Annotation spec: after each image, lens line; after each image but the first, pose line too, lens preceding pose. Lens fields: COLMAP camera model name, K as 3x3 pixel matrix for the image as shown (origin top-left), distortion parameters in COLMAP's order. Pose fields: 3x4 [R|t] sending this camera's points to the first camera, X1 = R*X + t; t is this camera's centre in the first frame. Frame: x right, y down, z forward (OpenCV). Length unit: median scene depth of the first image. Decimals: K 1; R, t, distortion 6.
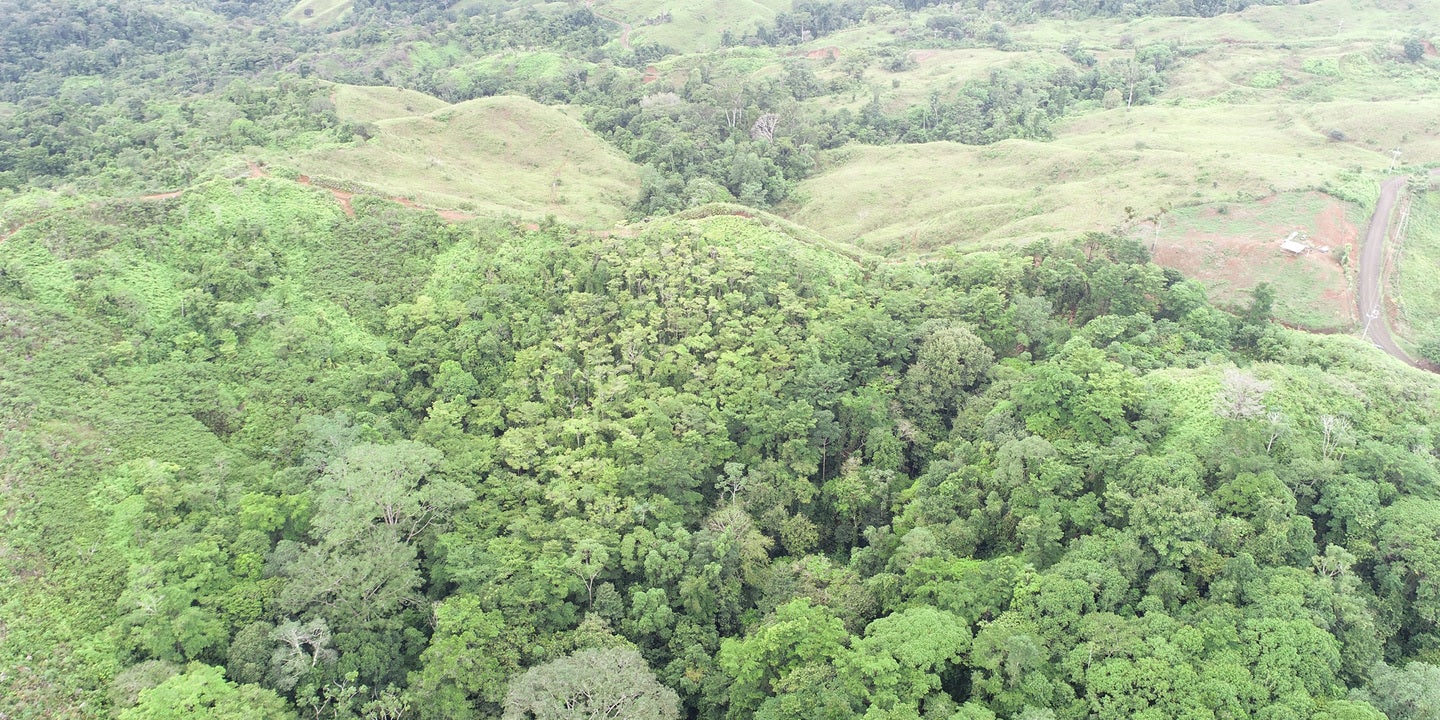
lens RADIAL K [[978.6, 0, 720.1], [0, 978.6, 359.7], [0, 0, 1]] dist [-0.001097, -0.000506]
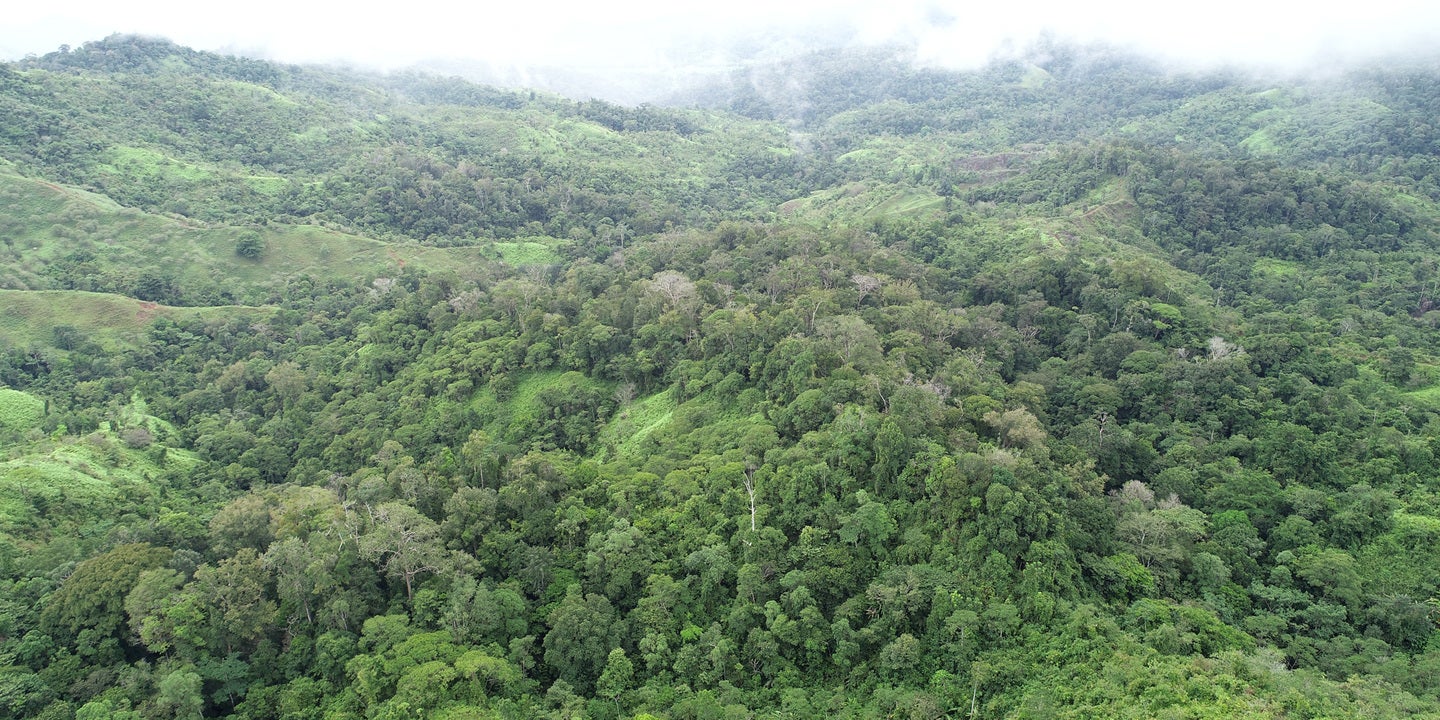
lens RADIAL K [[978.6, 0, 724.8], [0, 978.6, 366.1], [0, 0, 1]] dist [-0.001097, -0.000506]
pose [[0.527334, 0.294537, -0.796974, -0.172097], [-0.394547, 0.915616, 0.077323, -0.069115], [0.752497, 0.273669, 0.599044, 0.114968]]
